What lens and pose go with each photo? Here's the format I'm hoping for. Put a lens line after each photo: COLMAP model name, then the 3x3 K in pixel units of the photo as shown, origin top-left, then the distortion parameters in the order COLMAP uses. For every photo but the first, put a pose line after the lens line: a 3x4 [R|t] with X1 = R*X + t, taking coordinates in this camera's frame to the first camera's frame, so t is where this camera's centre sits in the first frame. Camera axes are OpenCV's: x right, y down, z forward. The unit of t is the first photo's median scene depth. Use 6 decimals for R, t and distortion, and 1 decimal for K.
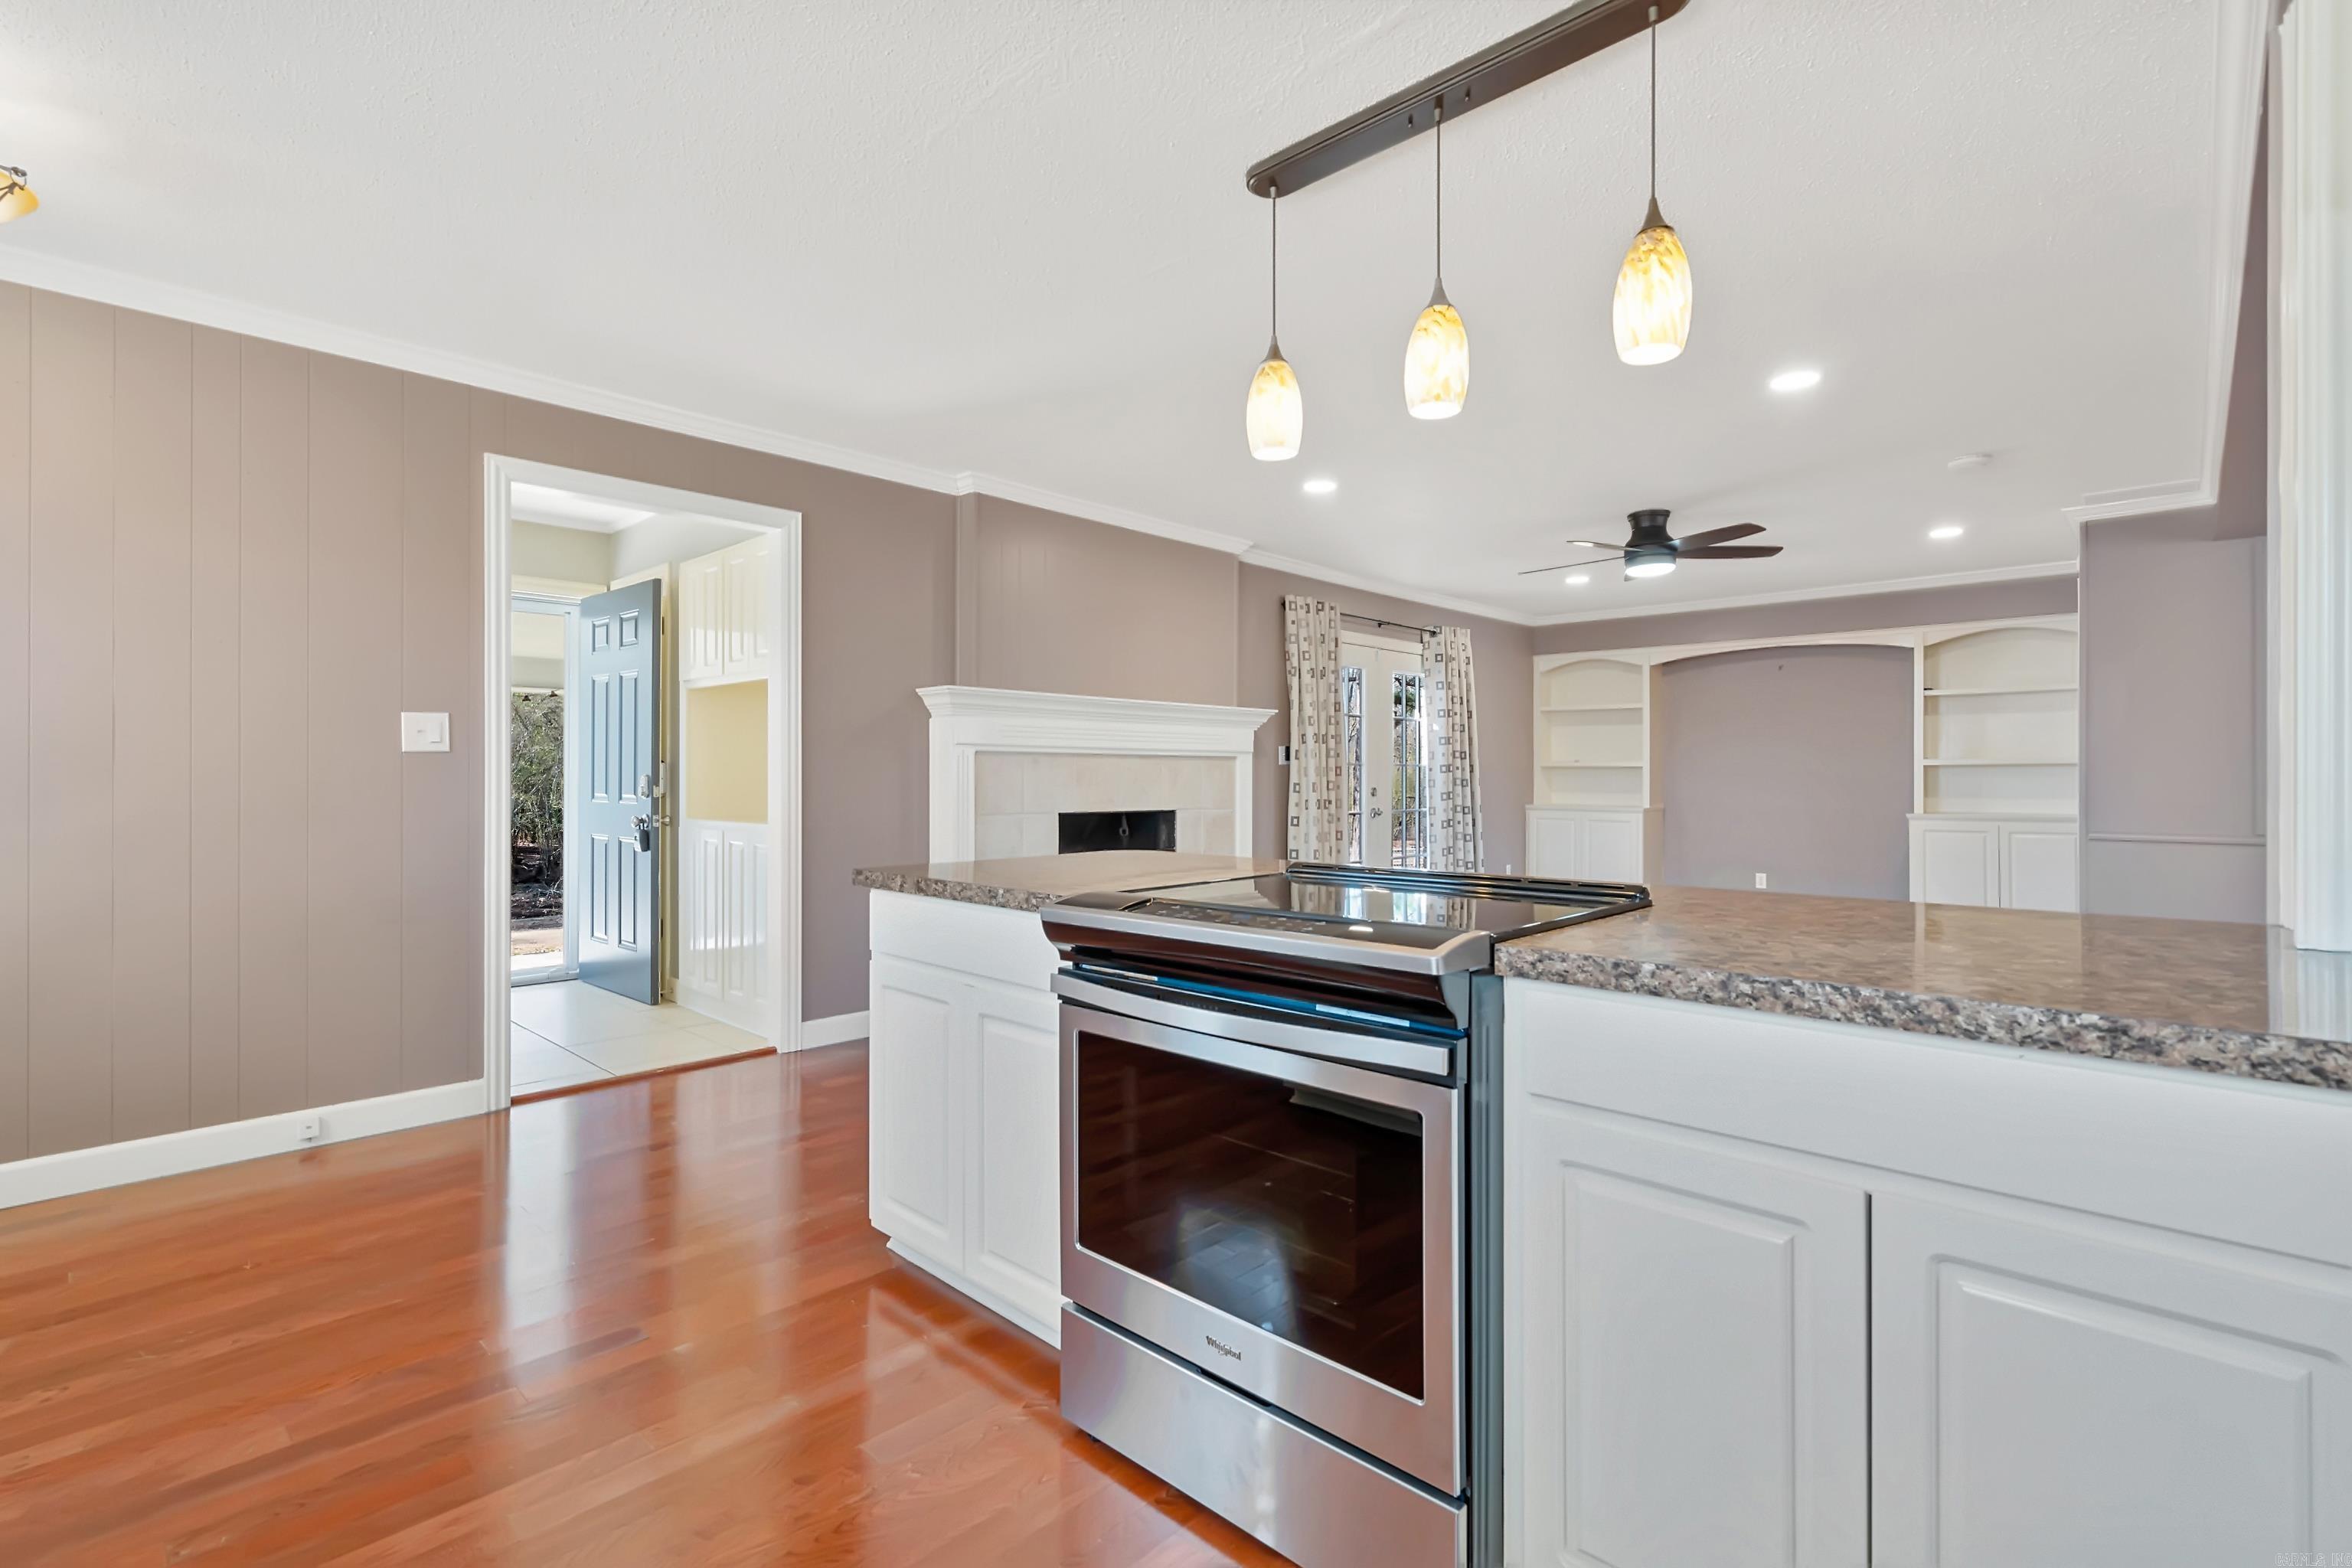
lens RADIAL K [[1080.5, 0, 1145.4], [0, 1080.5, 770.4], [0, 0, 1]] dist [-0.005864, 0.002641]
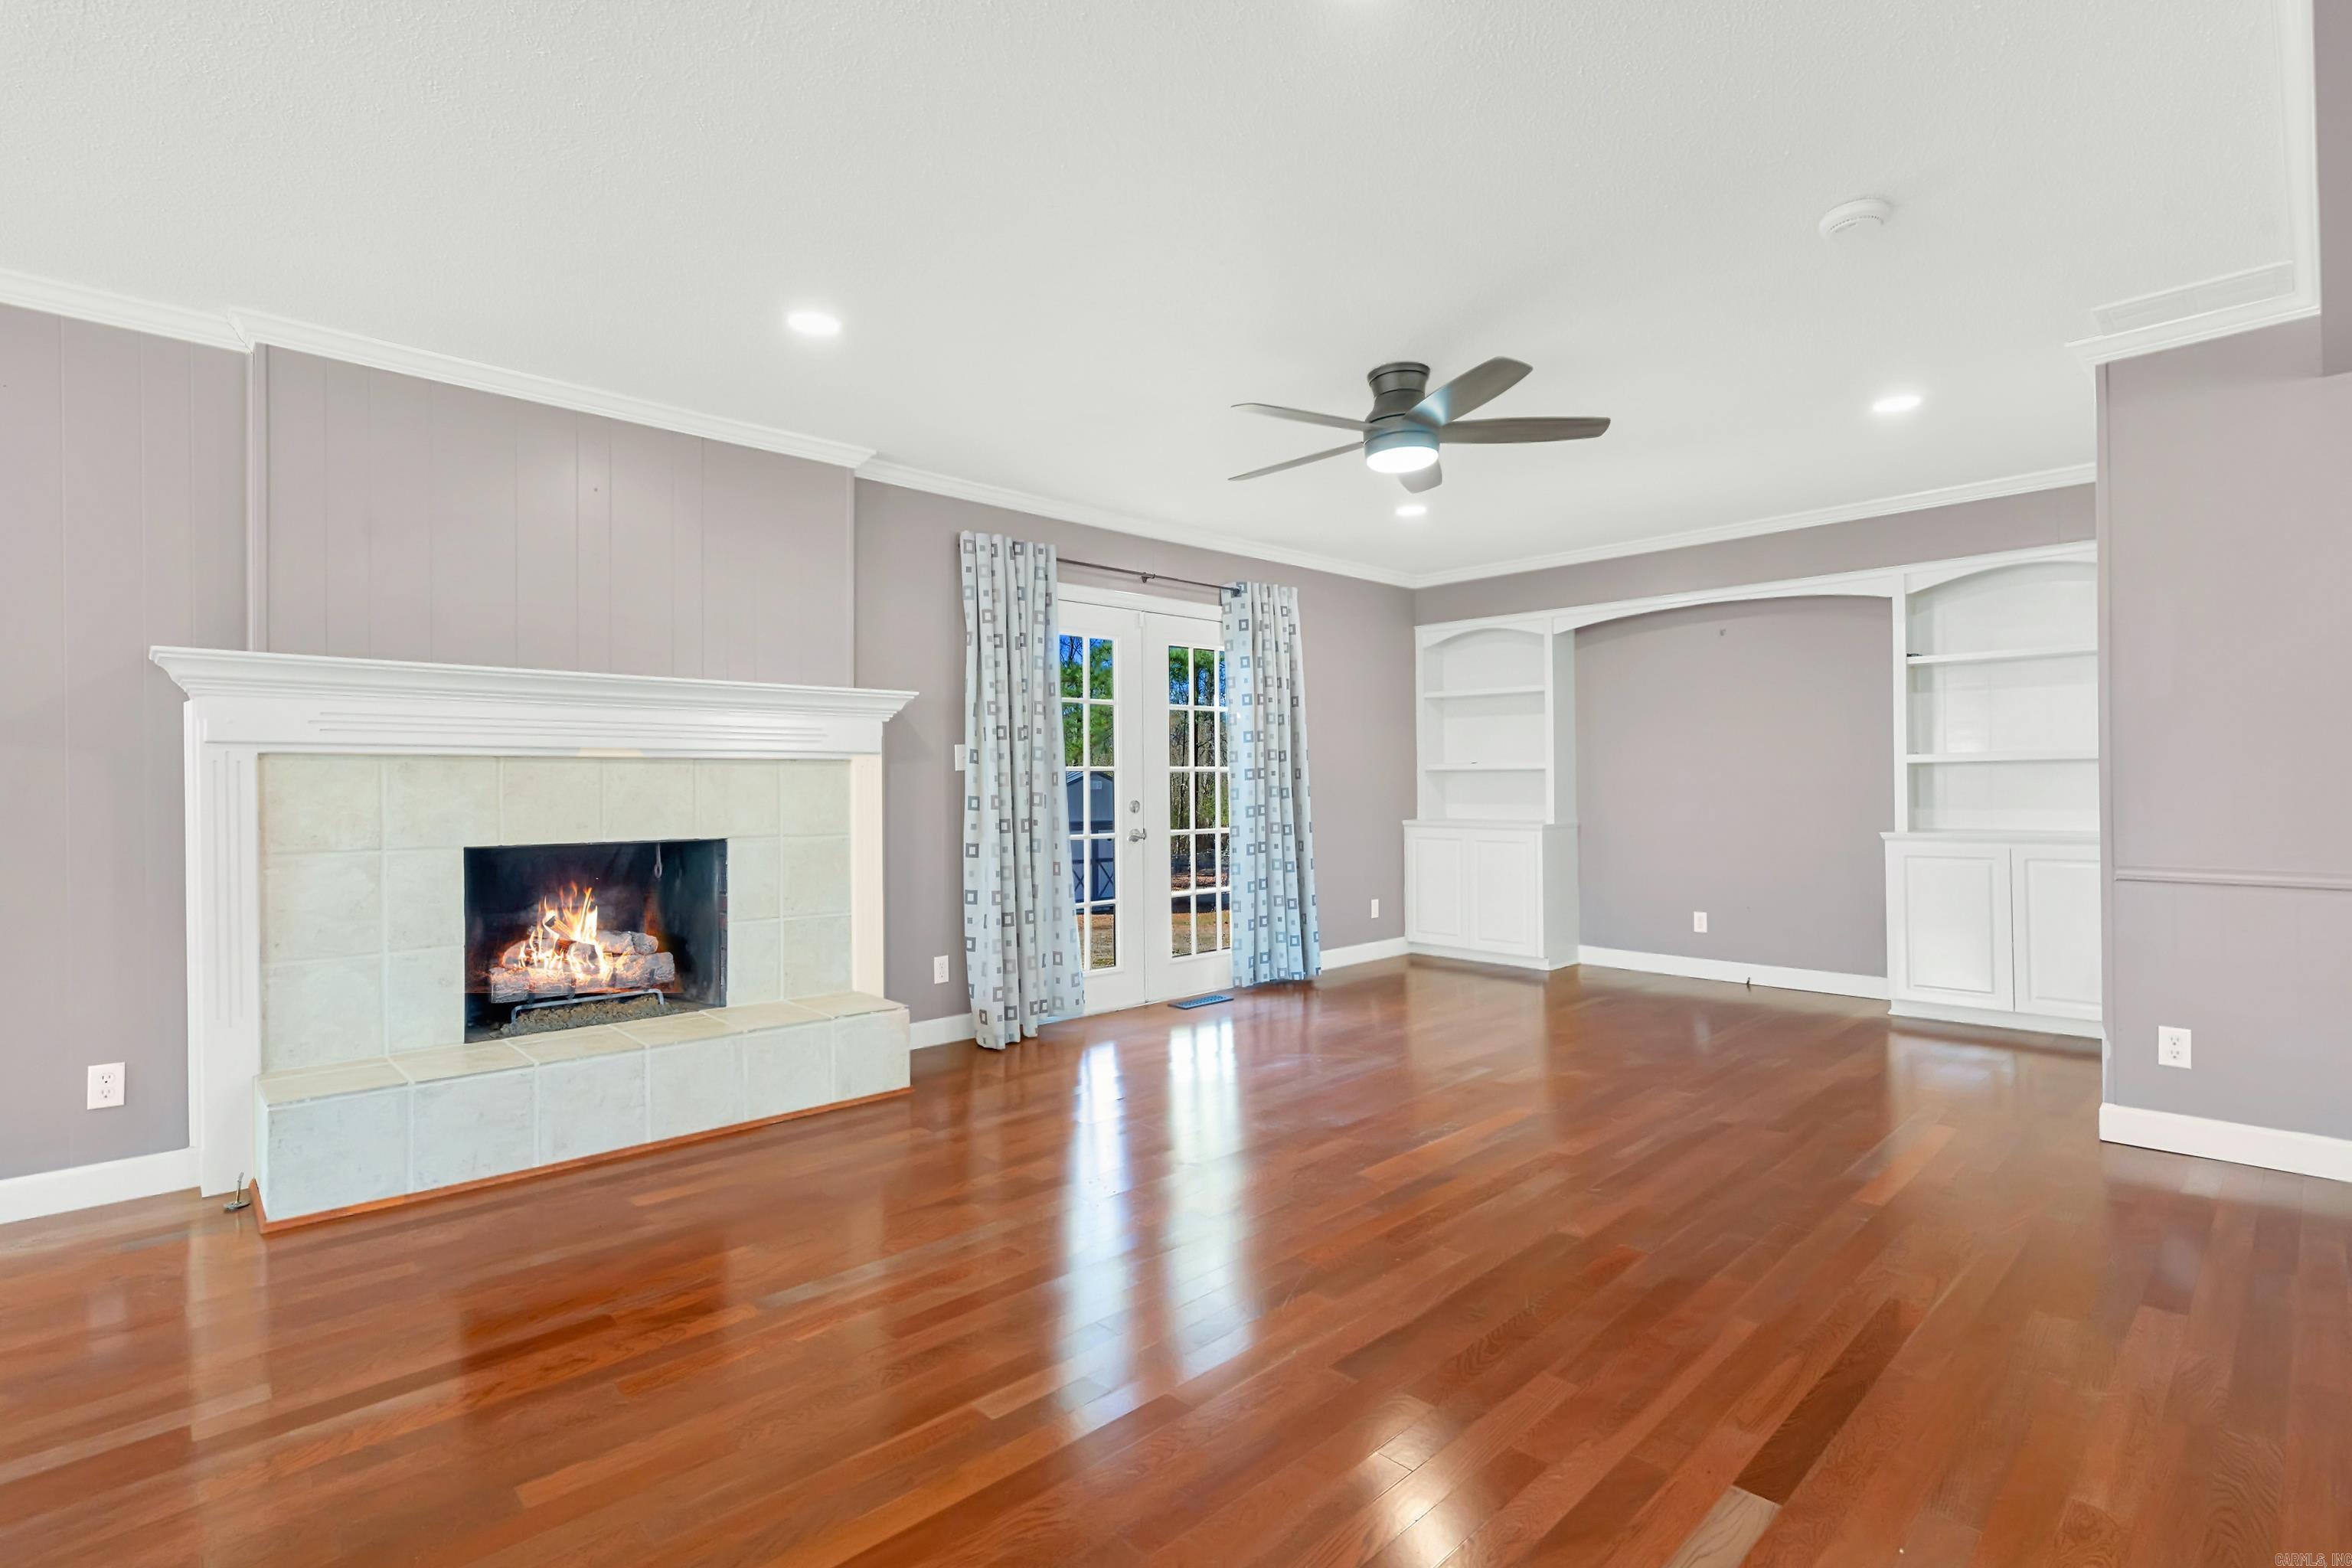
lens RADIAL K [[1080.5, 0, 1191.2], [0, 1080.5, 793.8], [0, 0, 1]] dist [-0.005864, 0.002641]
pose [[0.998907, -0.008652, -0.045945, 0.283752], [0.009248, 0.999876, 0.012770, 0.002177], [0.045829, -0.013181, 0.998862, 0.269201]]
